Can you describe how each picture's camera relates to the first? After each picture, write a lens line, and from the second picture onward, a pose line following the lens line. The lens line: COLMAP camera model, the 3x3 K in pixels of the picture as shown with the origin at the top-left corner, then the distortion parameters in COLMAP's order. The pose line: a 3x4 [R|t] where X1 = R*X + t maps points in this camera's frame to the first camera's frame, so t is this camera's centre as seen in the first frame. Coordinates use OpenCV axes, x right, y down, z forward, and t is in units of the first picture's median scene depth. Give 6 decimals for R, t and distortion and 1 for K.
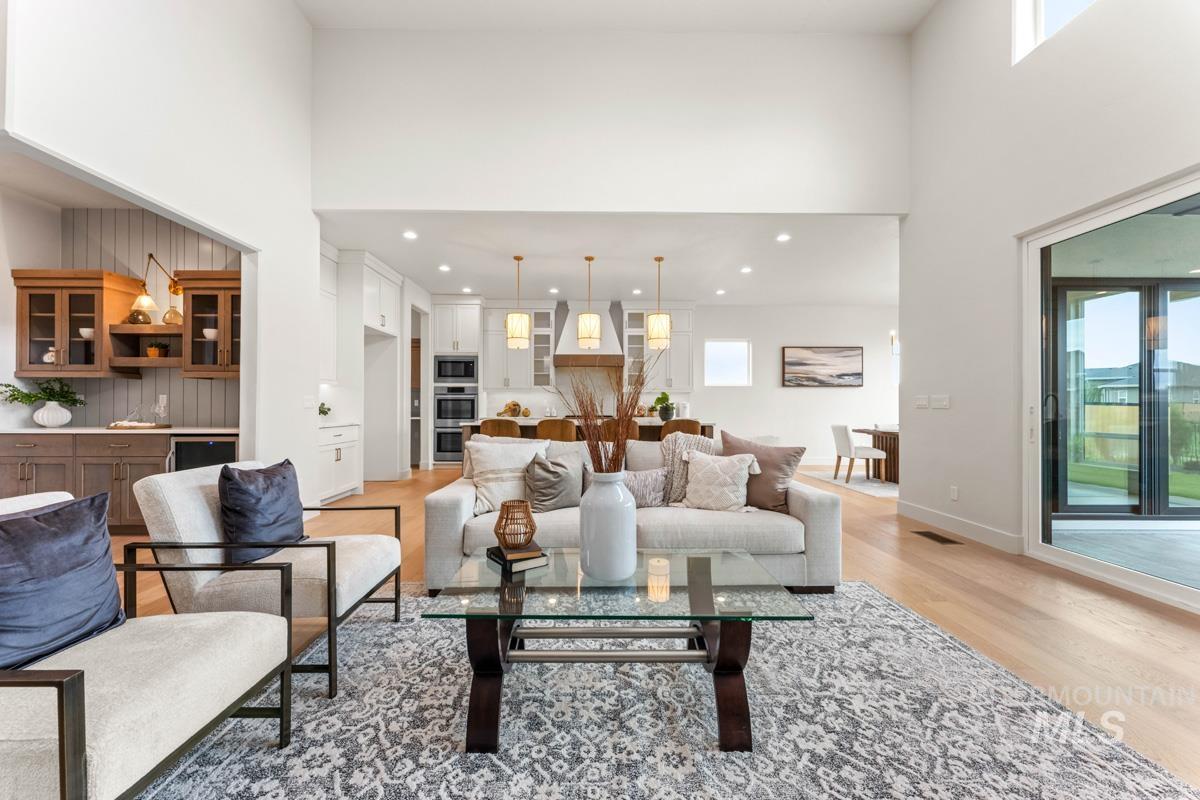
lens RADIAL K [[481.7, 0, 592.7], [0, 481.7, 402.0], [0, 0, 1]] dist [0.000198, -0.000213]
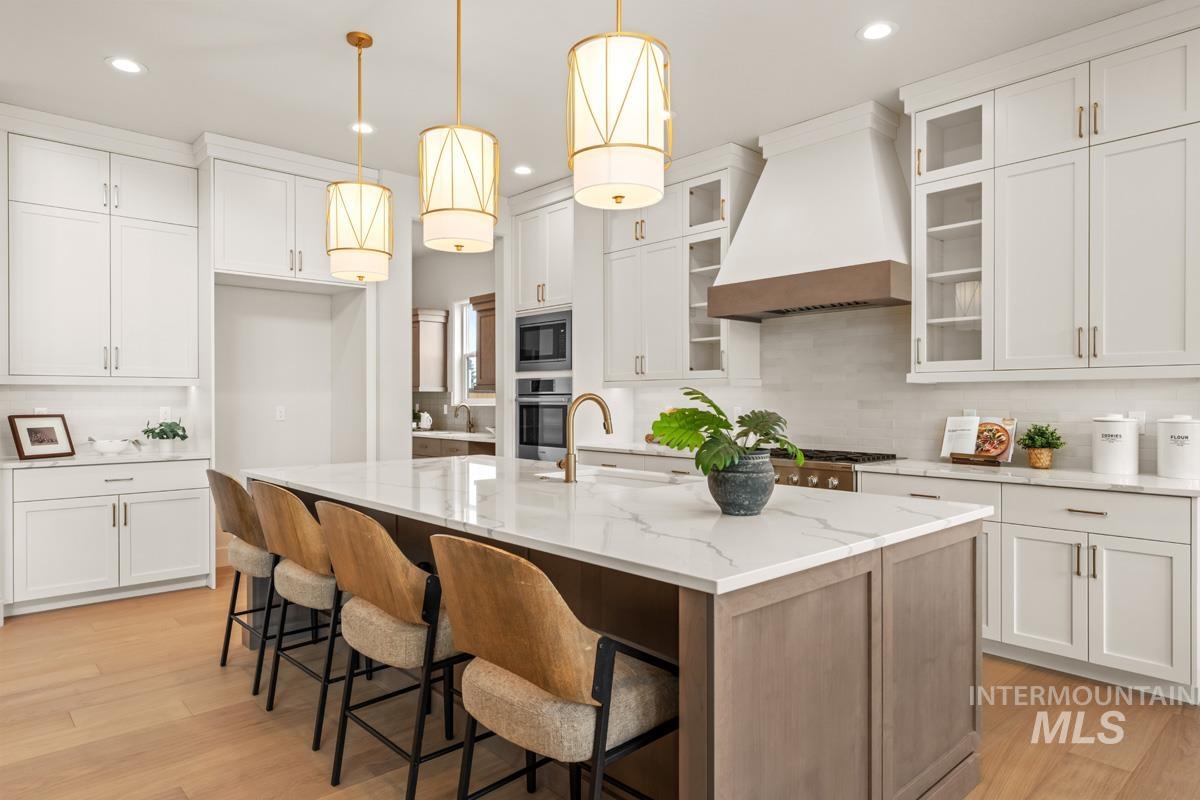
lens RADIAL K [[716.2, 0, 594.3], [0, 716.2, 400.2], [0, 0, 1]] dist [0.000739, -0.000795]
pose [[0.663537, -0.001770, -0.748141, 0.544065], [0.008149, 0.999955, 0.004861, -0.025910], [0.748099, -0.009323, 0.663522, 1.083584]]
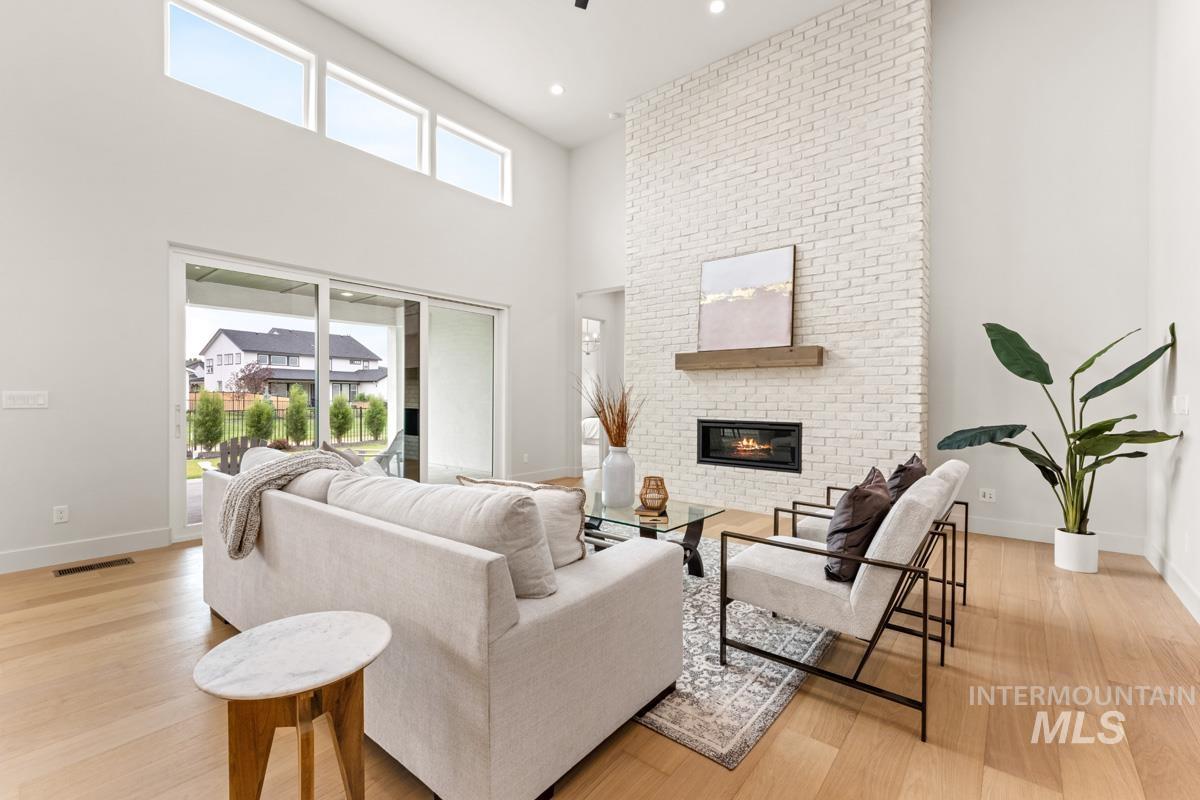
lens RADIAL K [[510.2, 0, 600.4], [0, 510.2, 402.1], [0, 0, 1]] dist [0.000863, -0.000108]
pose [[-0.770500, -0.011202, 0.637341, -0.457039], [-0.010723, 0.999932, 0.004611, -0.009422], [-0.637349, -0.003282, -0.770568, 1.038036]]
